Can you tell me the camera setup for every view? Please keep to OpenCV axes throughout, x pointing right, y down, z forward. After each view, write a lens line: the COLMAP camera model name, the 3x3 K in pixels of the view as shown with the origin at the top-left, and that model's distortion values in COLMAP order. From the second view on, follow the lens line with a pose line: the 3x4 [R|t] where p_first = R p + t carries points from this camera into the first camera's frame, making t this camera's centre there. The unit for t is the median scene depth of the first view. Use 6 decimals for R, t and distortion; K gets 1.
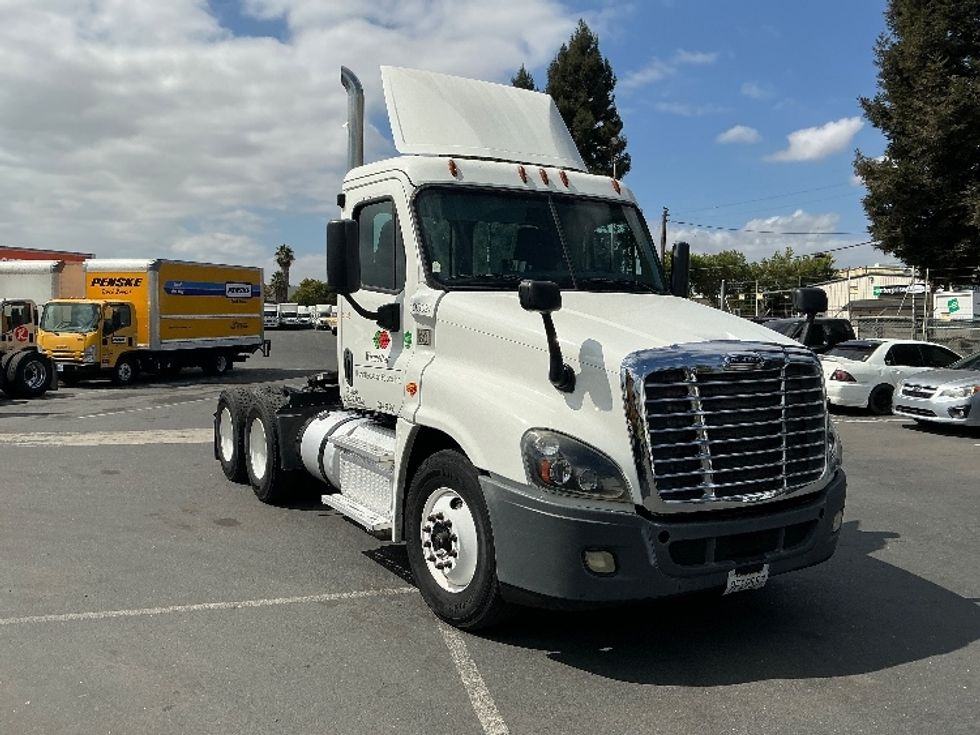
lens RADIAL K [[813.8, 0, 484.9], [0, 813.8, 361.8], [0, 0, 1]] dist [0.032314, -0.069022]
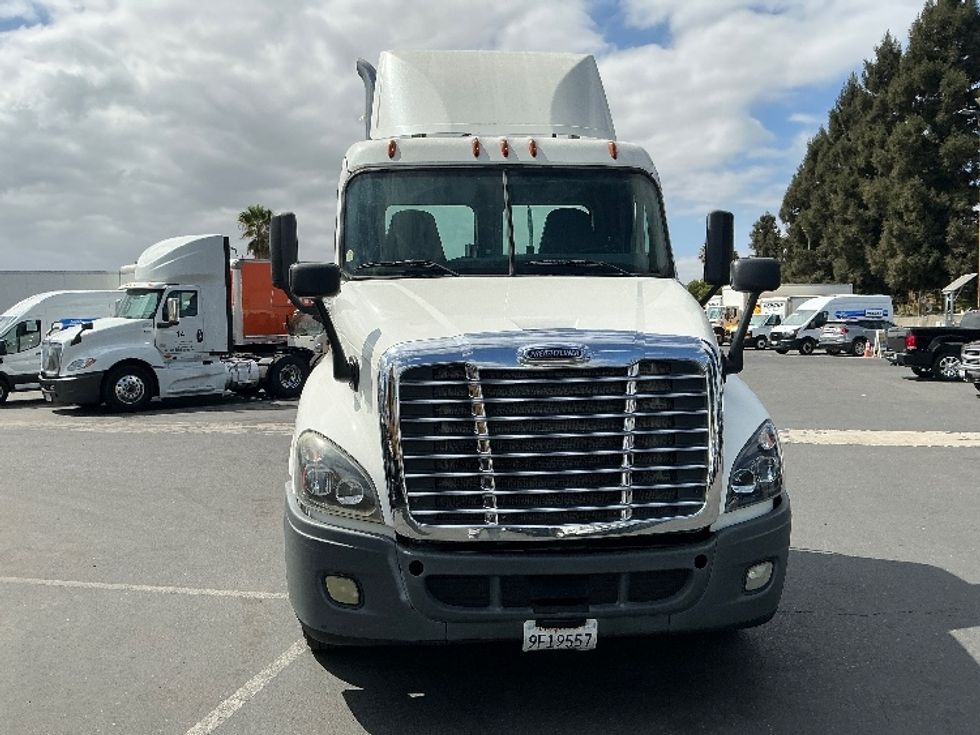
lens RADIAL K [[813.8, 0, 484.9], [0, 813.8, 361.8], [0, 0, 1]] dist [0.032314, -0.069022]
pose [[0.910153, 0.003737, -0.414254, 0.513711], [-0.003808, 0.999993, 0.000653, 0.004623], [0.414254, 0.000983, 0.910161, 0.231874]]
